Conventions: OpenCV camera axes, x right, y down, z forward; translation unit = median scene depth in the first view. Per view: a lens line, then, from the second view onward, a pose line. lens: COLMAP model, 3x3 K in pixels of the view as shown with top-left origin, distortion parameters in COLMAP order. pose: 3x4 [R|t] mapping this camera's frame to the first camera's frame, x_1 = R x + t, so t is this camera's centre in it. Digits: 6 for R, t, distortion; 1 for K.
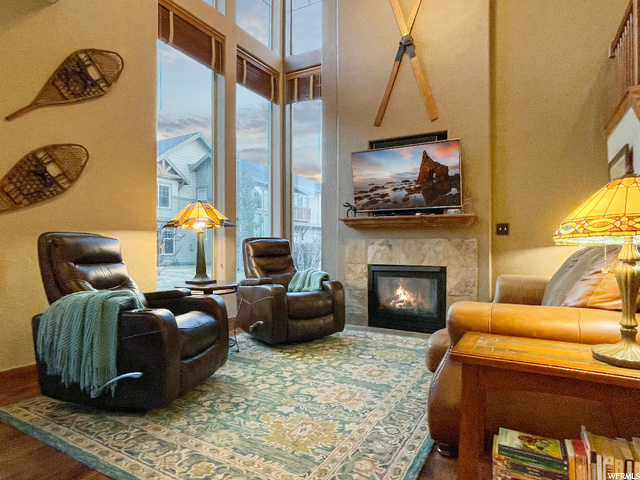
lens RADIAL K [[376.7, 0, 321.6], [0, 376.7, 244.2], [0, 0, 1]] dist [-0.011621, 0.003015]
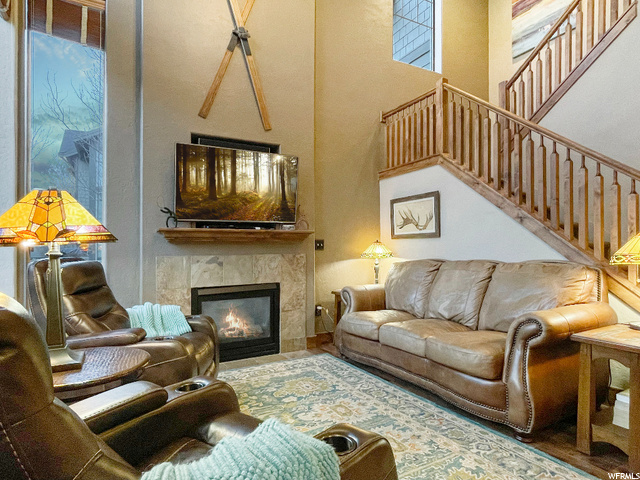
lens RADIAL K [[376.7, 0, 317.2], [0, 376.7, 240.8], [0, 0, 1]] dist [-0.011621, 0.003015]
pose [[0.524474, 0.004958, 0.851412, -0.462405], [0.014226, 0.999792, -0.014585, -0.034494], [-0.851308, 0.019762, 0.524295, 0.406534]]
